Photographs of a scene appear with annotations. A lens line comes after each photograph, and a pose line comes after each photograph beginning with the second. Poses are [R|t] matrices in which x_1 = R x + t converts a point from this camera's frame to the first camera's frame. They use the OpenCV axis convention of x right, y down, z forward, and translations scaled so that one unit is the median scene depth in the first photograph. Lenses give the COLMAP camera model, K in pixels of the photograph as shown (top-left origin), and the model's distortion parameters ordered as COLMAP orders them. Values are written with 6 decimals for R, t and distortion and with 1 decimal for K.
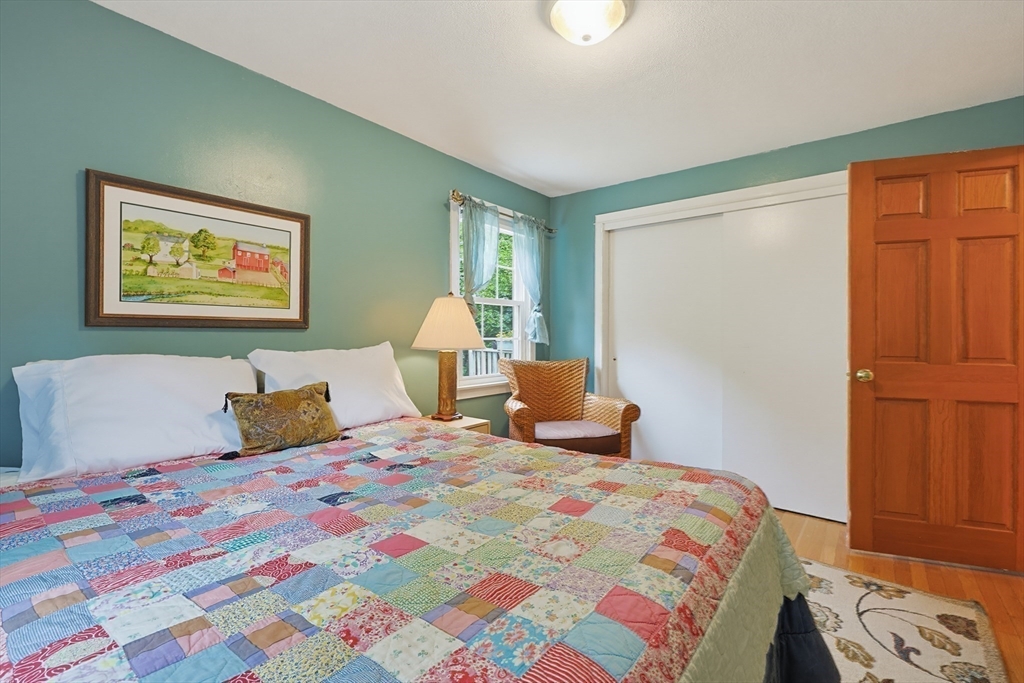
lens RADIAL K [[442.1, 0, 514.1], [0, 442.1, 327.5], [0, 0, 1]] dist [-0.002208, -0.000291]
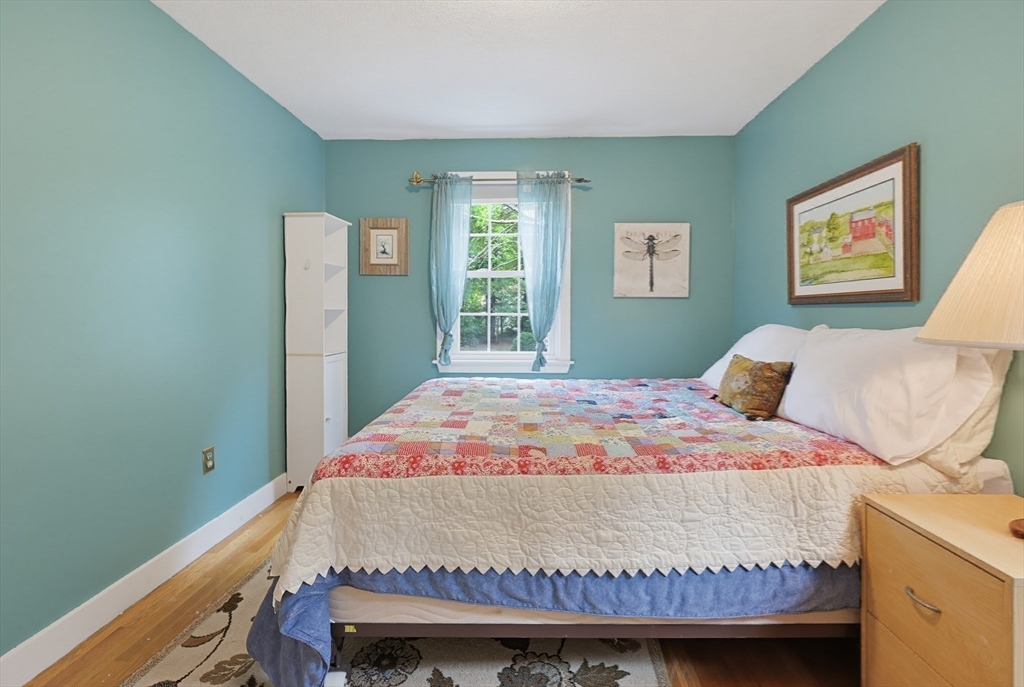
lens RADIAL K [[452.0, 0, 531.0], [0, 452.0, 316.2], [0, 0, 1]] dist [-0.002059, 0.000003]
pose [[-0.781233, 0.001340, -0.624238, 0.535930], [0.004628, 0.999983, -0.003646, 0.029800], [0.624222, -0.005737, -0.781226, 1.329419]]
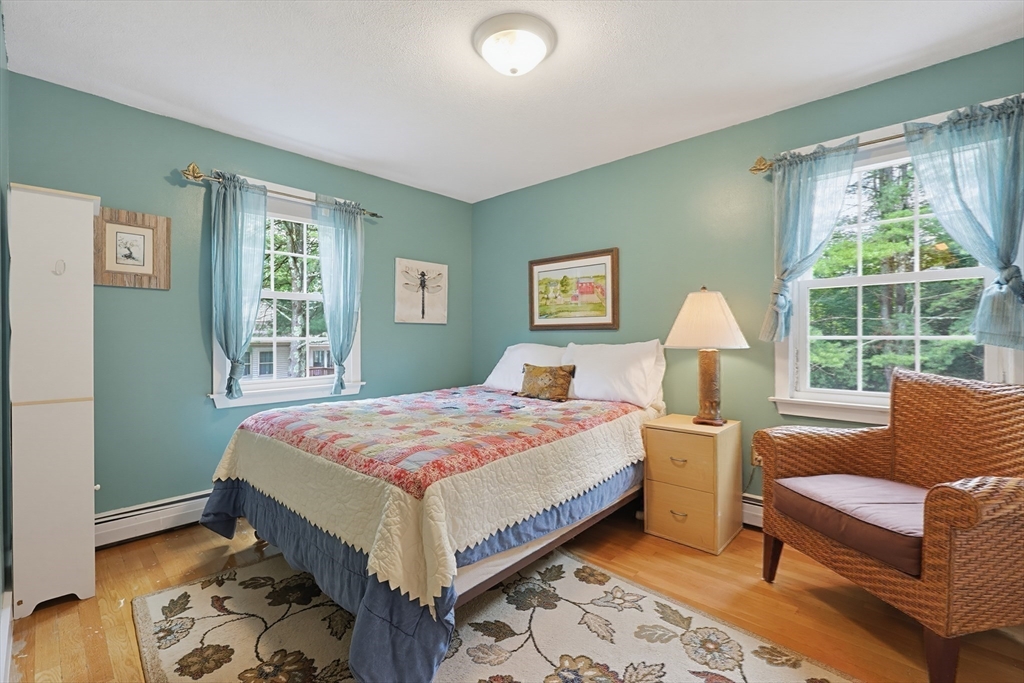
lens RADIAL K [[433.1, 0, 521.8], [0, 433.1, 338.9], [0, 0, 1]] dist [0.000055, 0.000154]
pose [[-0.047522, 0.004610, -0.998860, 1.017797], [0.016552, 0.999856, 0.003827, 0.024981], [0.998733, -0.016351, -0.047592, 0.858032]]
